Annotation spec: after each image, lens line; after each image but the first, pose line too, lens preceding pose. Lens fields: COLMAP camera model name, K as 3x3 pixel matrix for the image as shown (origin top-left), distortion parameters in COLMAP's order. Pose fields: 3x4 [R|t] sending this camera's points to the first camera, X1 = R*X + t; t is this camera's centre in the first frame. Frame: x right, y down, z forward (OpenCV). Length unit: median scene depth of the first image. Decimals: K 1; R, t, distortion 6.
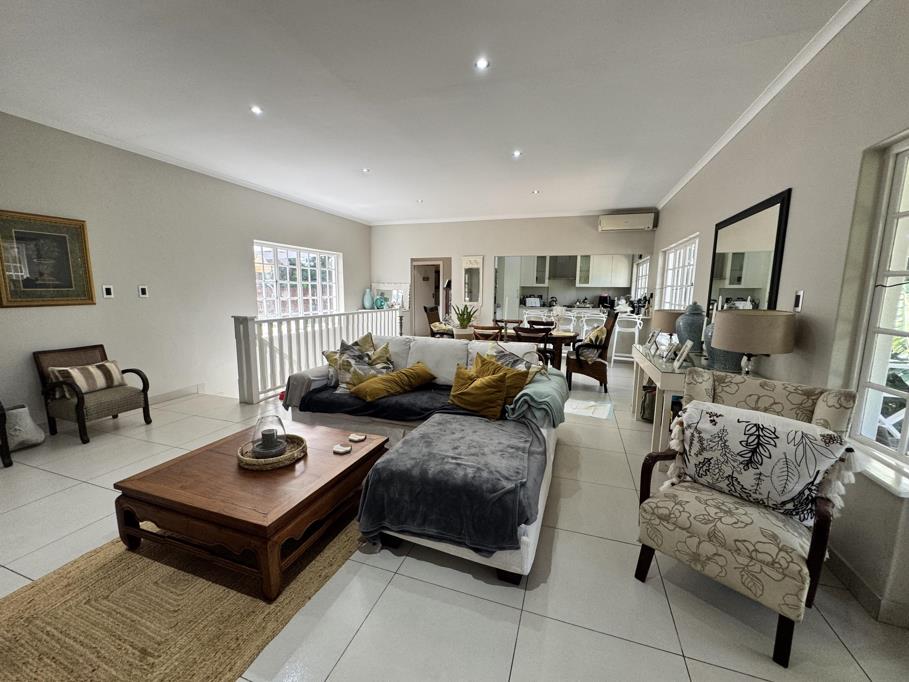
lens RADIAL K [[359.9, 0, 453.3], [0, 359.9, 341.6], [0, 0, 1]] dist [-0.005099, 0.000321]
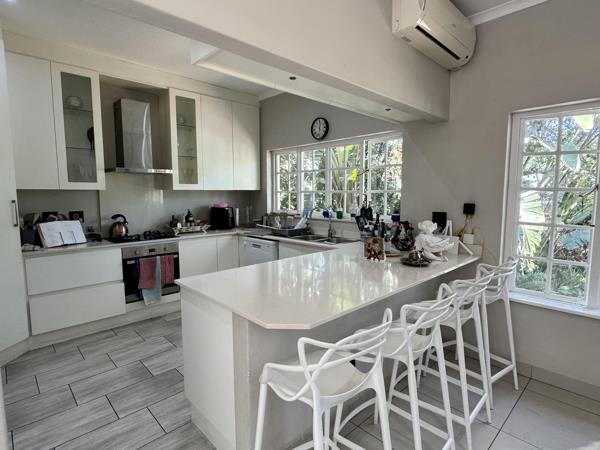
lens RADIAL K [[319.7, 0, 296.5], [0, 319.7, 225.8], [0, 0, 1]] dist [-0.003145, -0.000728]
pose [[0.473355, -0.103480, 0.874772, 0.096077], [0.133679, 0.990013, 0.044777, -0.182243], [-0.870669, 0.095744, 0.482461, 1.167261]]
